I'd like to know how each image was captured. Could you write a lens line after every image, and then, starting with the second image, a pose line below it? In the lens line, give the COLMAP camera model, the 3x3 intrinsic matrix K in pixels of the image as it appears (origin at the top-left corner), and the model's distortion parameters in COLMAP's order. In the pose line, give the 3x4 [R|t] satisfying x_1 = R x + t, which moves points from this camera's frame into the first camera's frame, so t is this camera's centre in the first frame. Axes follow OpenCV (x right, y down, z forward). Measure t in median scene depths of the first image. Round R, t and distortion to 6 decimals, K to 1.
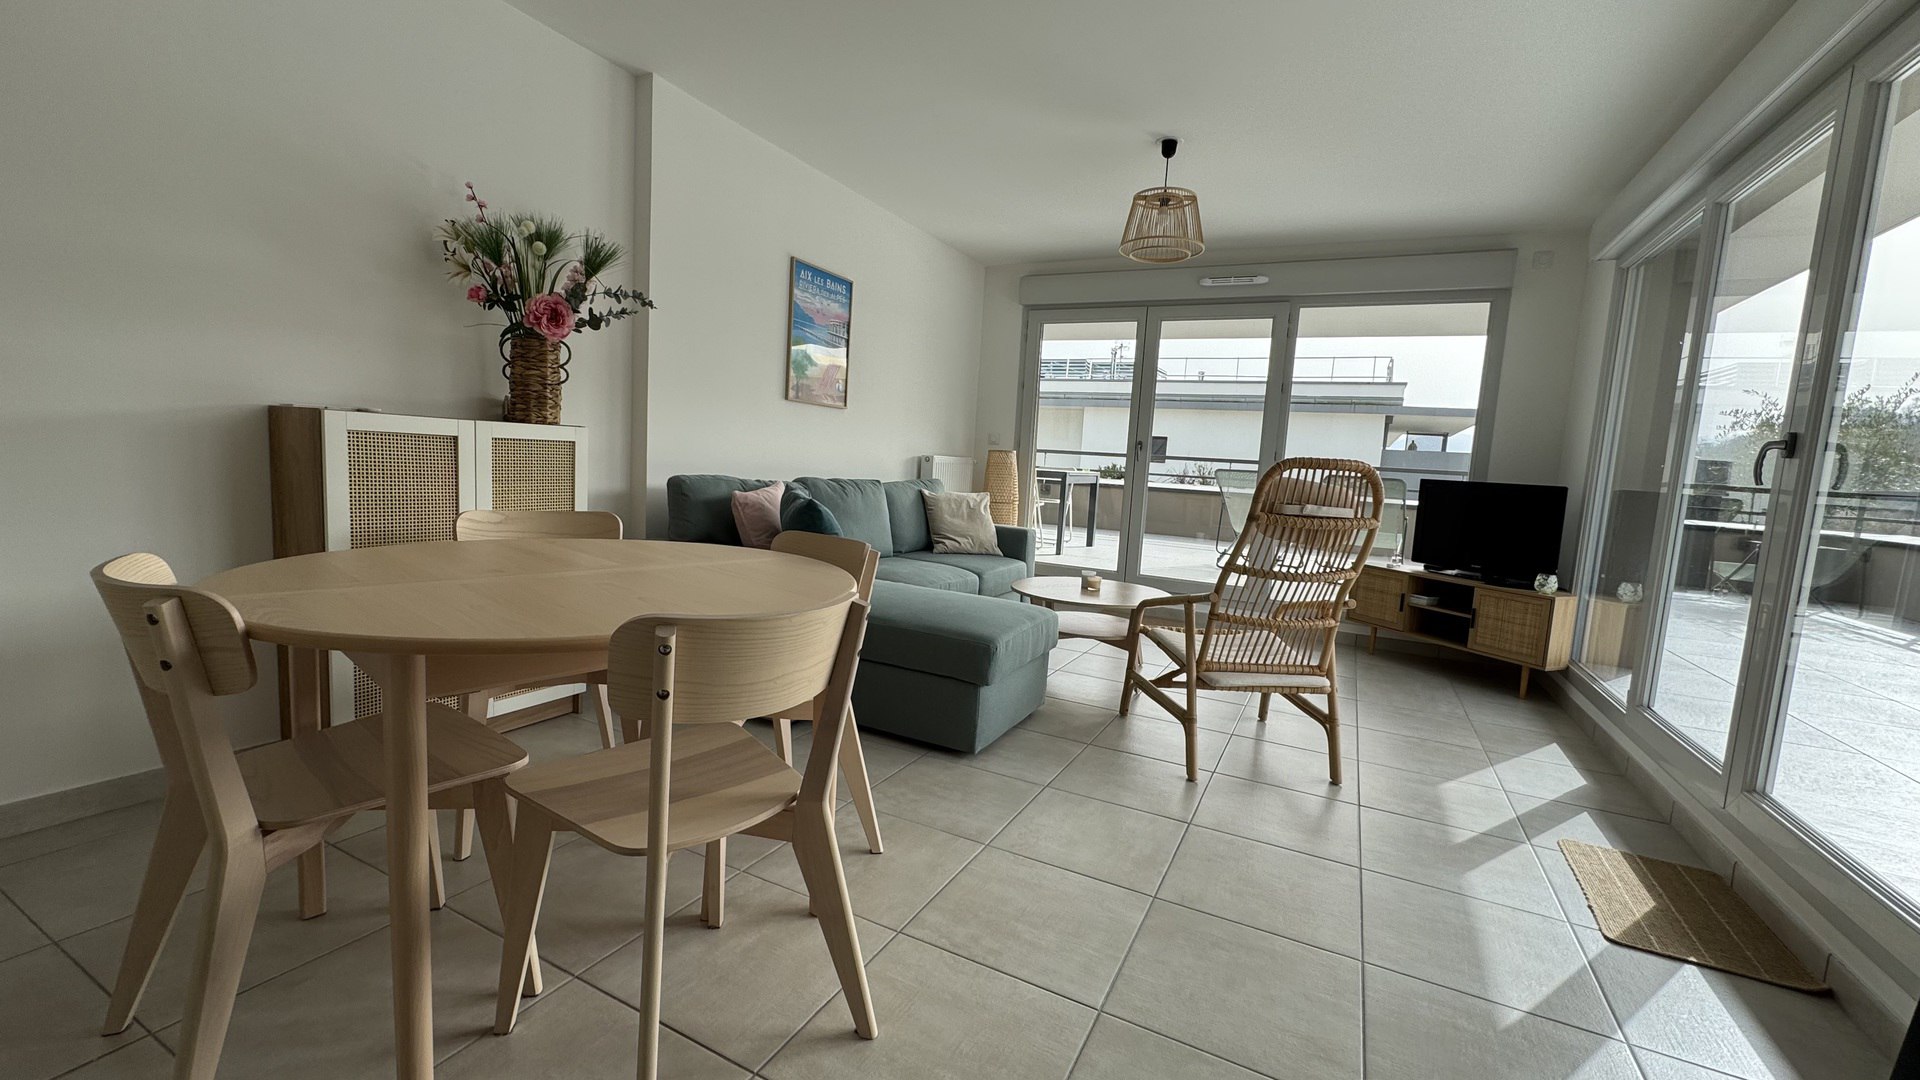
lens RADIAL K [[769.6, 0, 957.9], [0, 769.6, 541.1], [0, 0, 1]] dist [-0.000086, -0.000233]
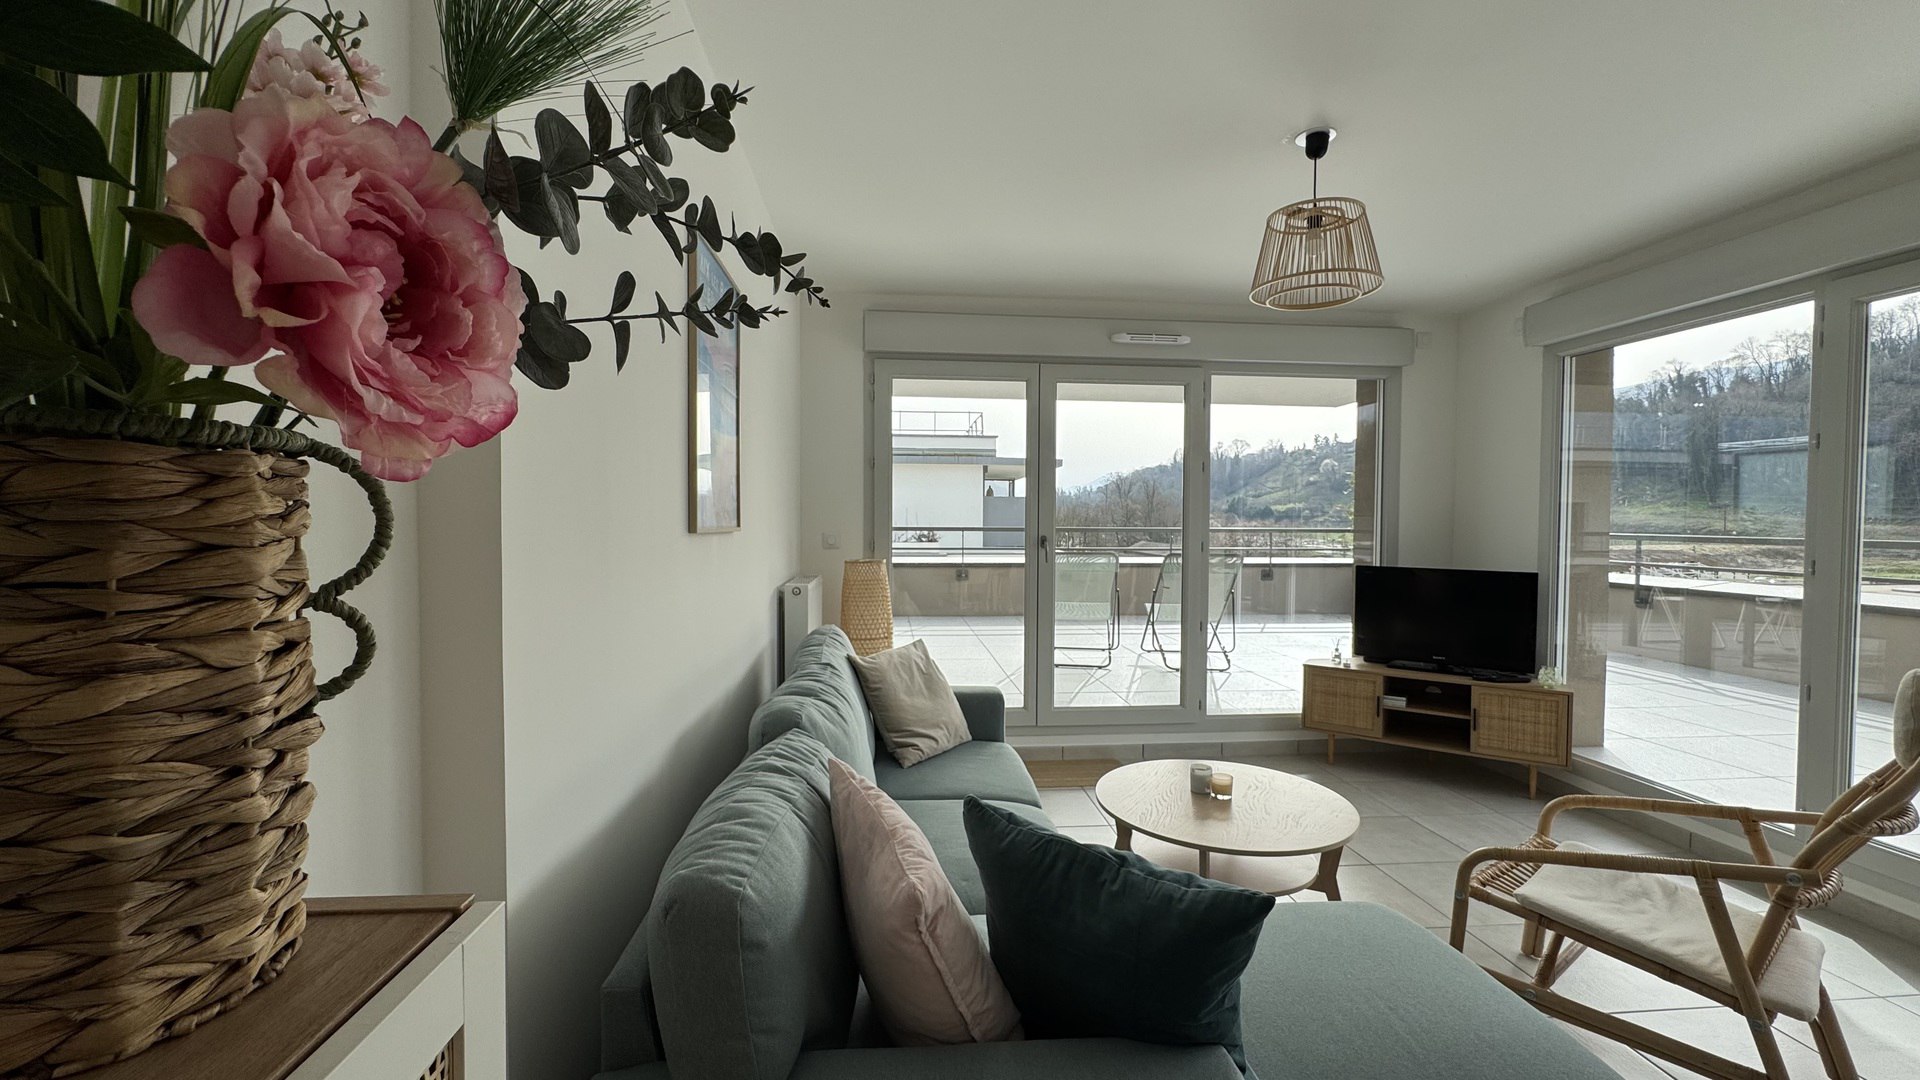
lens RADIAL K [[769.6, 0, 957.9], [0, 769.6, 541.1], [0, 0, 1]] dist [-0.000086, -0.000233]
pose [[0.841966, -0.071073, 0.534830, -0.297154], [0.101797, 0.994408, -0.028109, -0.134644], [-0.529841, 0.078111, 0.844492, 0.479328]]
